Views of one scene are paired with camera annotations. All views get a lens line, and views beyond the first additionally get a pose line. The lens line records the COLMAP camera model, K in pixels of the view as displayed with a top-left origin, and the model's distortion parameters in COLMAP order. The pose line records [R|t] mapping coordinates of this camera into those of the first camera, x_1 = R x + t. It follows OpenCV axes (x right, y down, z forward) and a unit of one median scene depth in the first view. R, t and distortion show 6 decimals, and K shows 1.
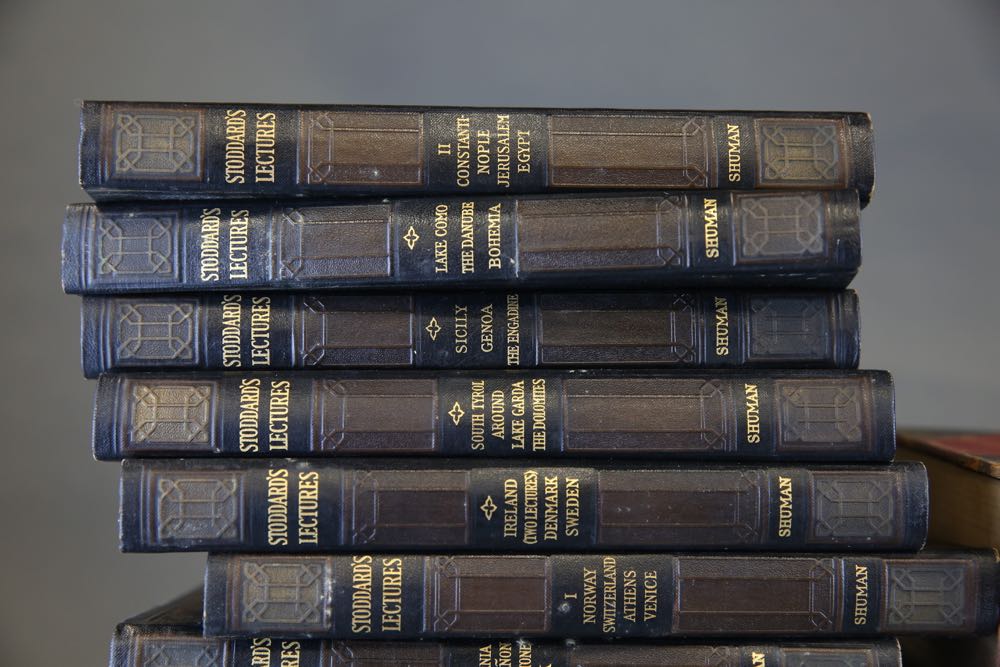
lens RADIAL K [[1539.5, 0, 501.3], [0, 1539.5, 332.2], [0, 0, 1]] dist [0.034673, 0.000000]
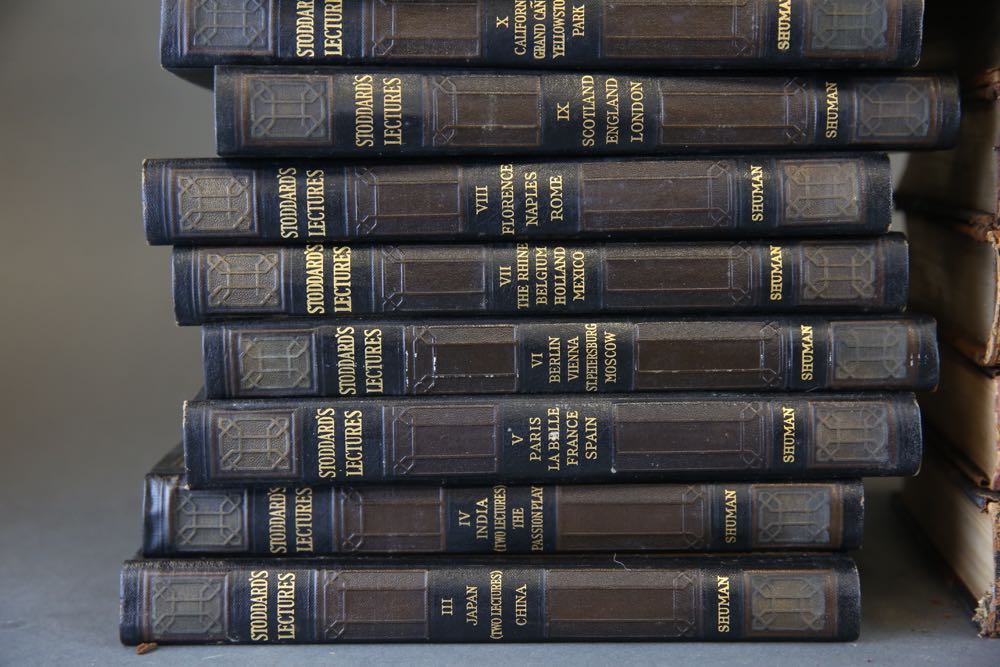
lens RADIAL K [[1539.5, 0, 502.1], [0, 1539.5, 354.9], [0, 0, 1]] dist [0.034673, 0.000000]
pose [[0.999765, -0.009199, -0.019617, -0.004846], [0.011679, 0.991400, 0.130342, 0.314956], [0.018249, -0.130540, 0.991275, -0.061730]]
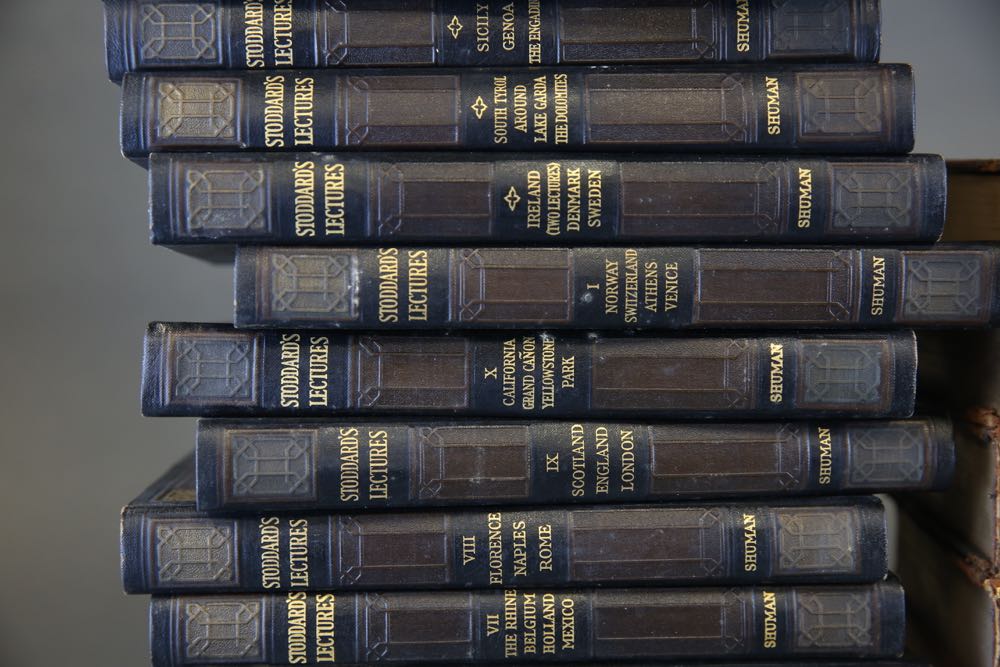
lens RADIAL K [[1539.5, 0, 501.1], [0, 1539.5, 336.8], [0, 0, 1]] dist [0.034673, 0.000000]
pose [[0.999958, -0.007597, -0.005108, -0.010715], [0.007987, 0.996667, 0.081190, 0.119778], [0.004475, -0.081227, 0.996686, -0.017767]]
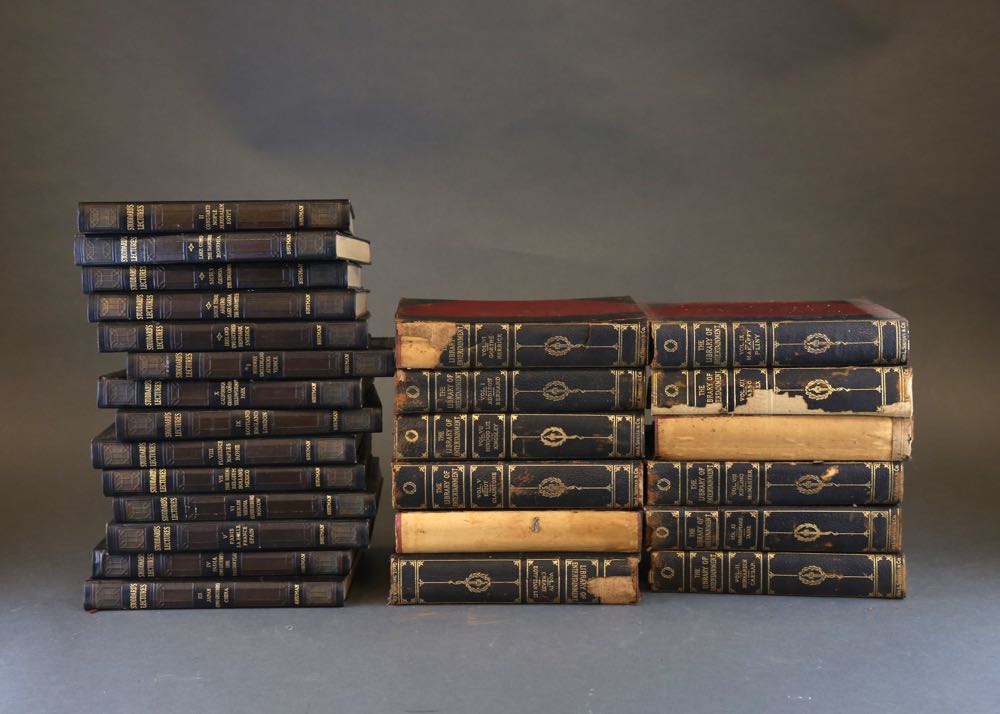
lens RADIAL K [[1635.4, 0, 494.5], [0, 1635.4, 357.8], [0, 0, 1]] dist [0.102934, 0.000000]
pose [[0.999639, -0.011771, -0.024148, 0.600417], [0.015229, 0.988803, 0.148450, -0.311027], [0.022130, -0.148764, 0.988625, -2.152463]]
